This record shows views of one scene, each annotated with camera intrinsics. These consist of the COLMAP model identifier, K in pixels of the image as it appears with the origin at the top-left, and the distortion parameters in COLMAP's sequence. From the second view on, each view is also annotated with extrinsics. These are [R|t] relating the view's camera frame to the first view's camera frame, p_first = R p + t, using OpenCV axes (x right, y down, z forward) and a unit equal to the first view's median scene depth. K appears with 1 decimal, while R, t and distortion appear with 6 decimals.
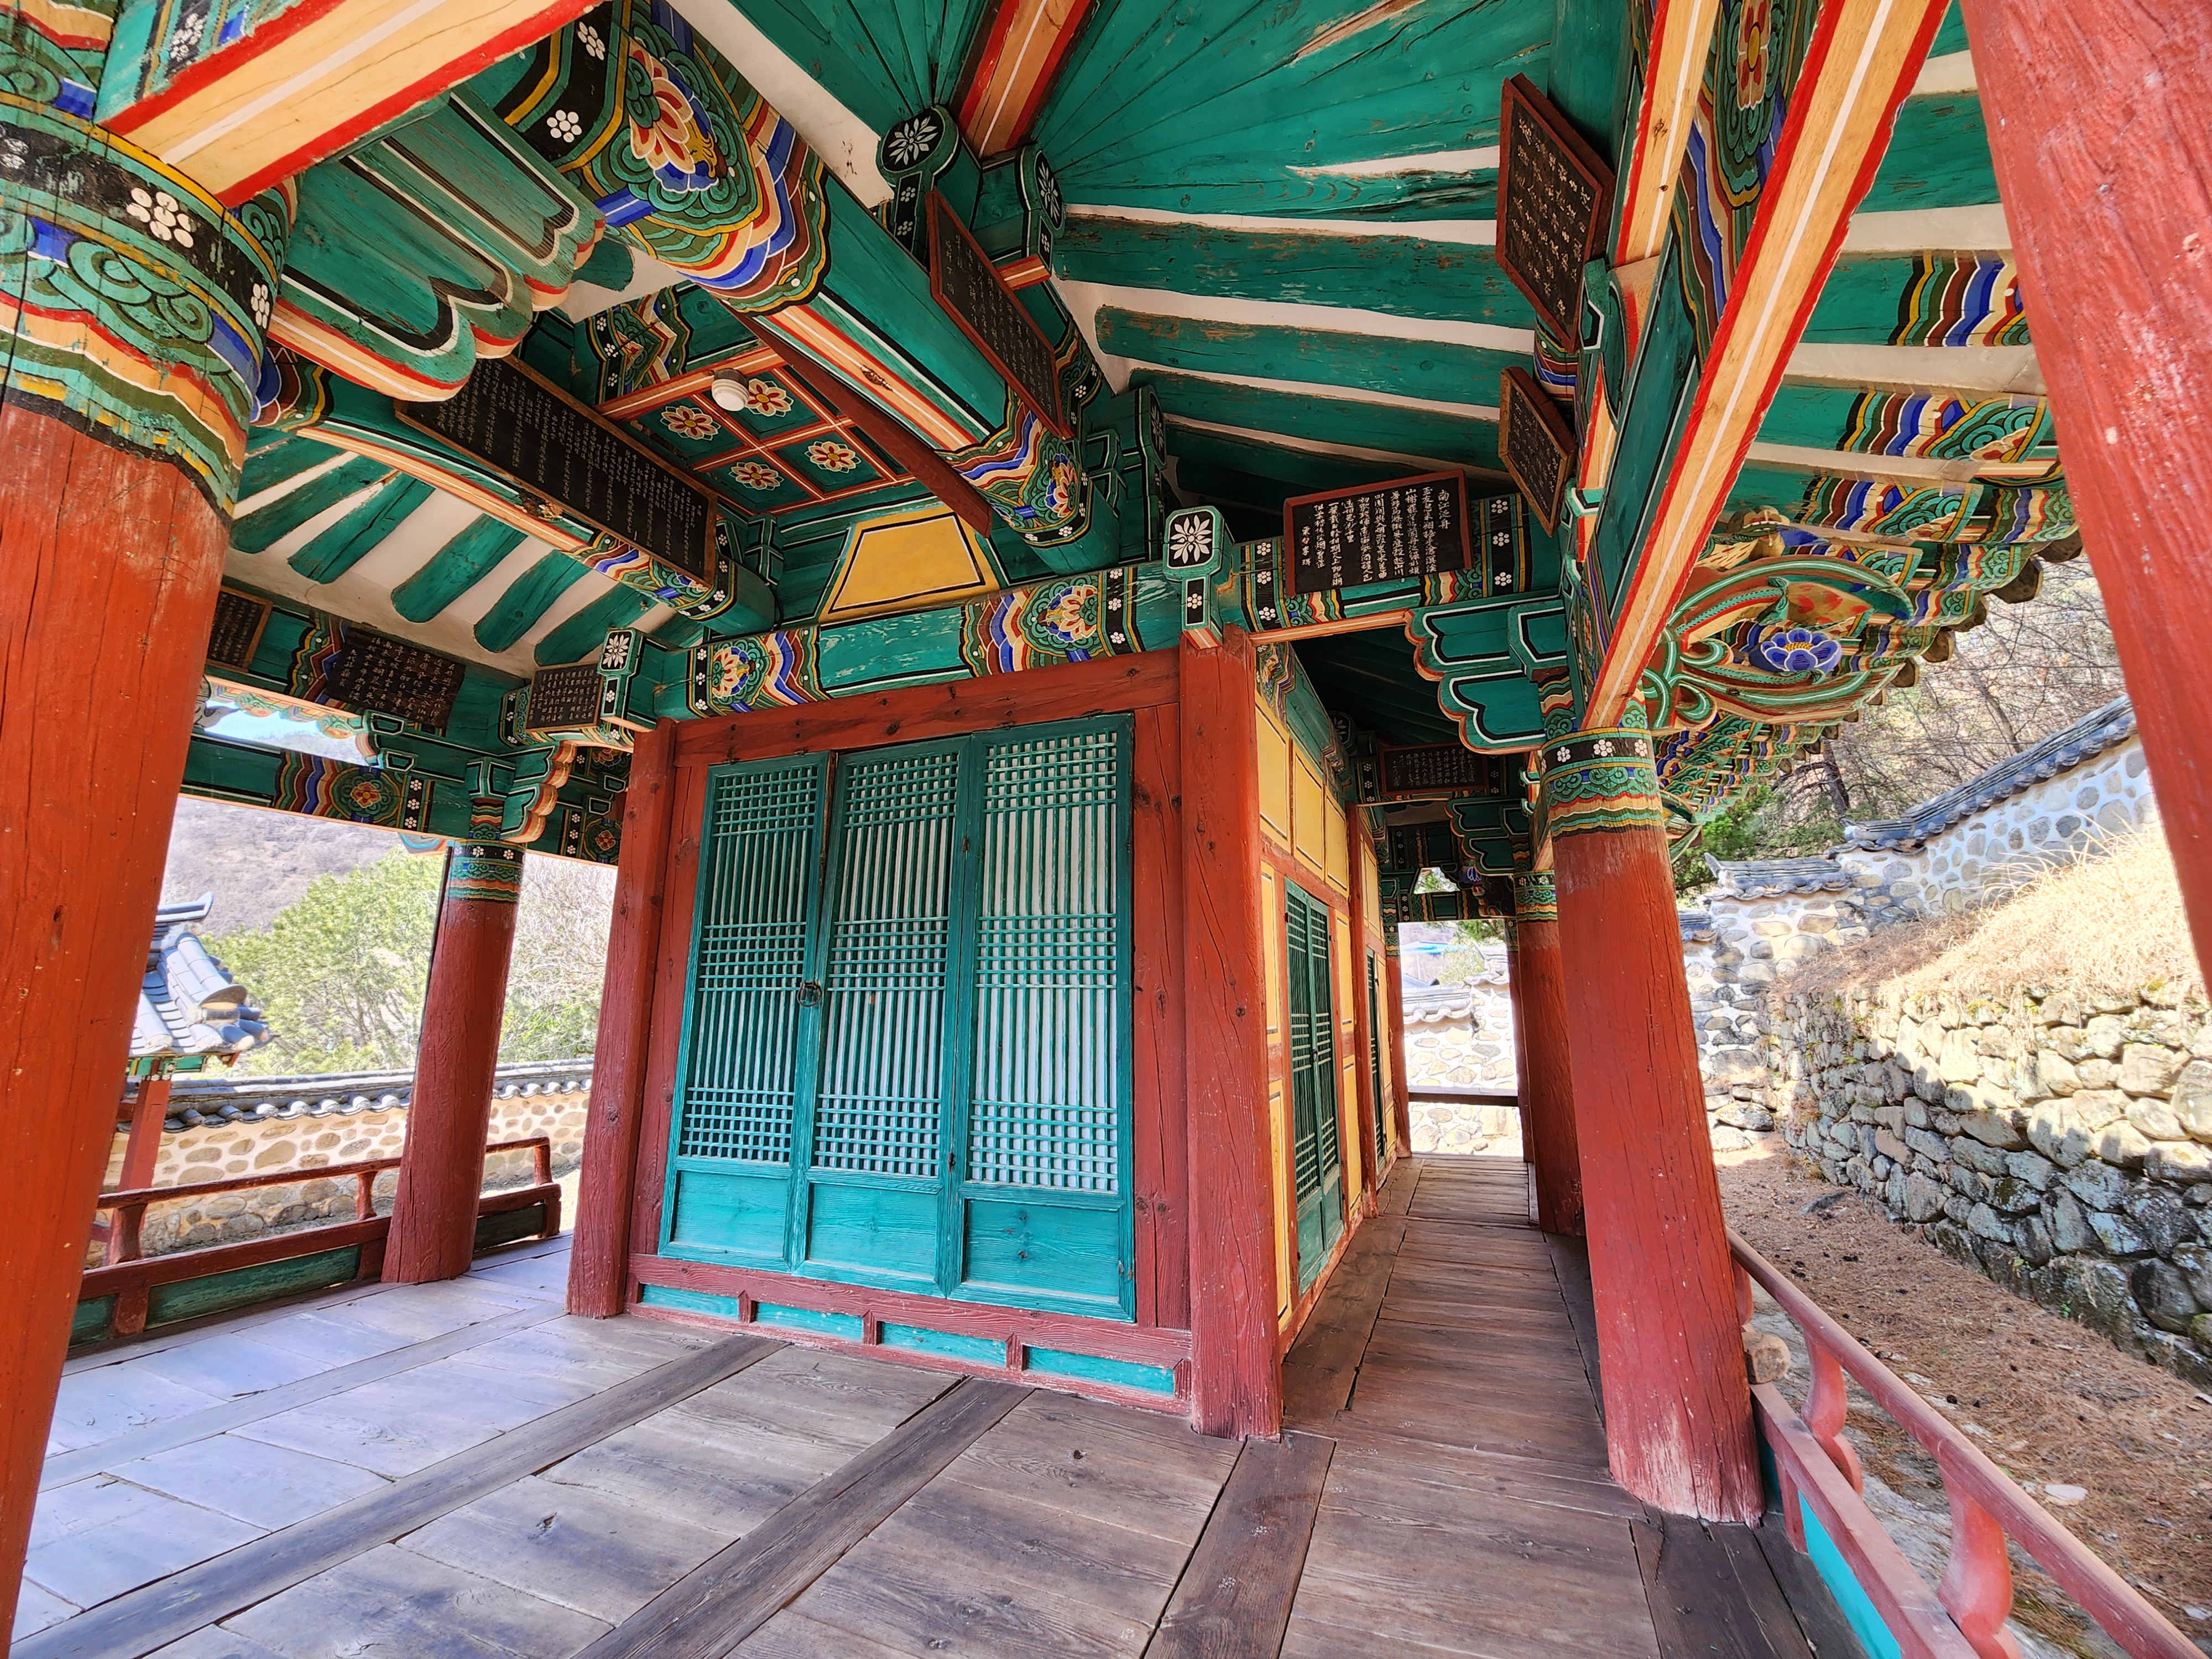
lens RADIAL K [[909.8, 0, 1108.4], [0, 909.8, 819.0], [0, 0, 1]] dist [-0.002443, -0.000303]
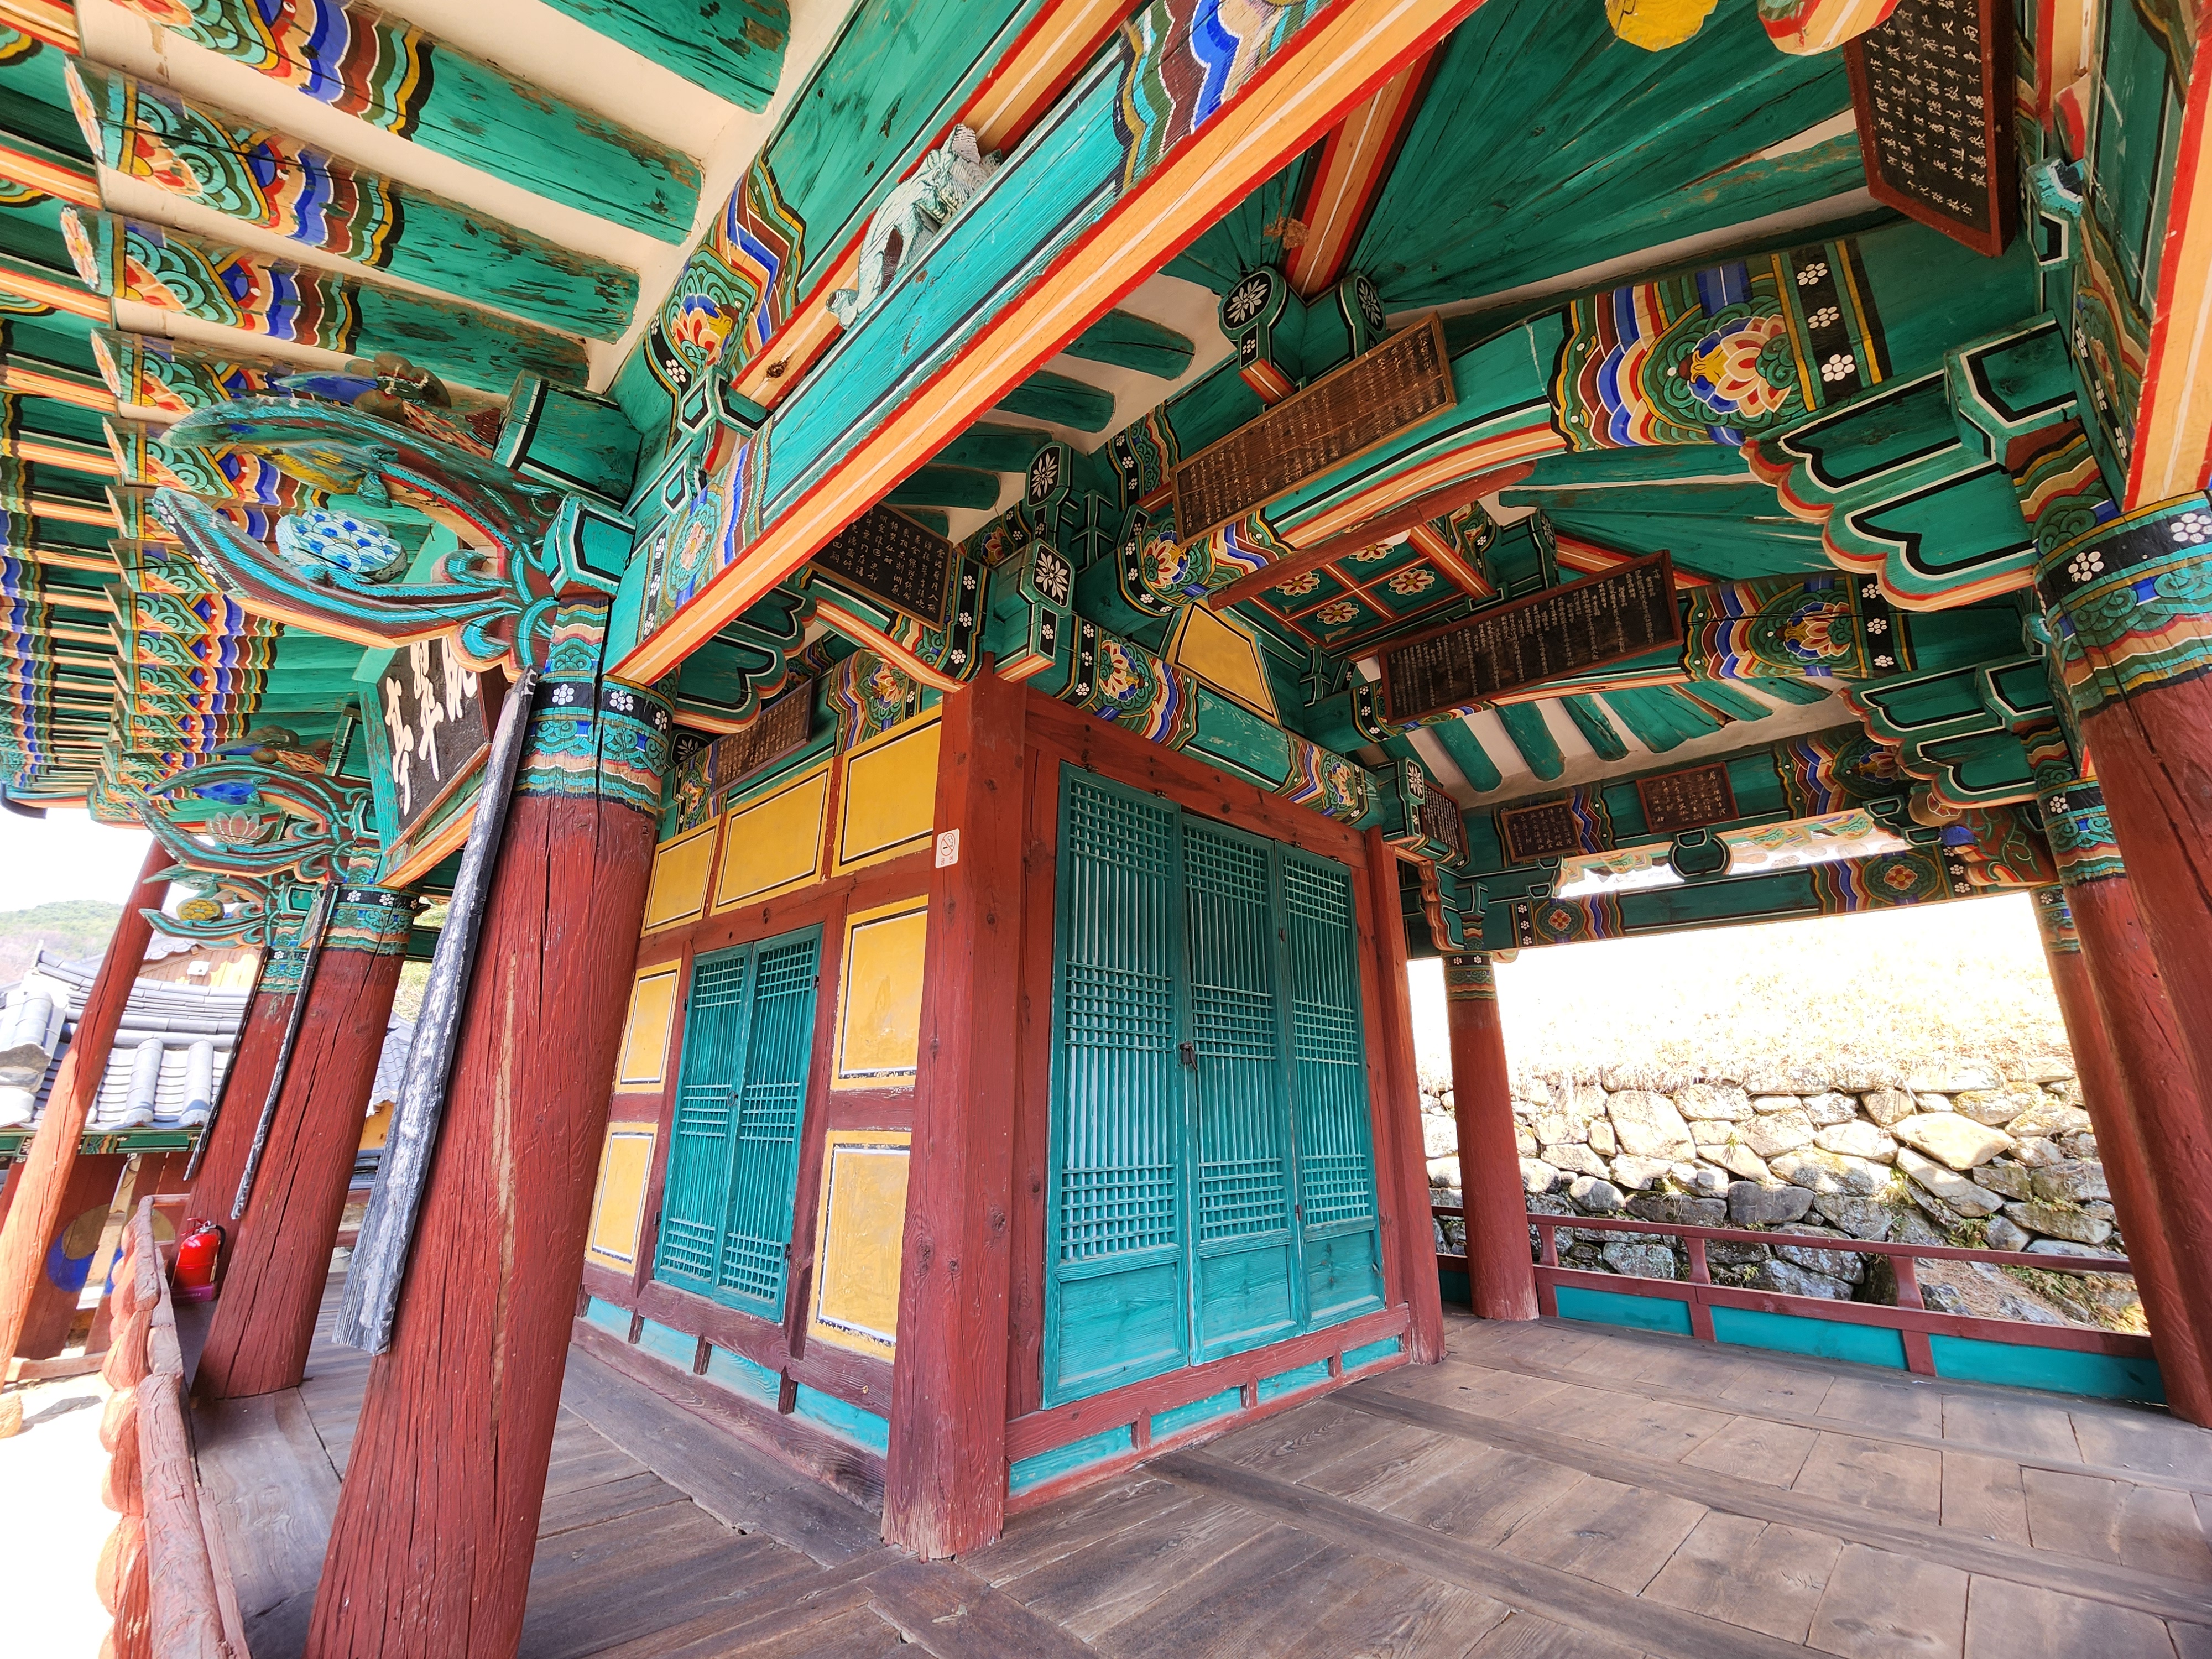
lens RADIAL K [[909.8, 0, 1108.4], [0, 909.8, 819.0], [0, 0, 1]] dist [-0.002443, -0.000303]
pose [[0.370579, 0.284476, 0.884163, -1.271119], [-0.199666, 0.954084, -0.223286, 0.185503], [-0.907086, -0.093792, 0.410364, 0.708949]]
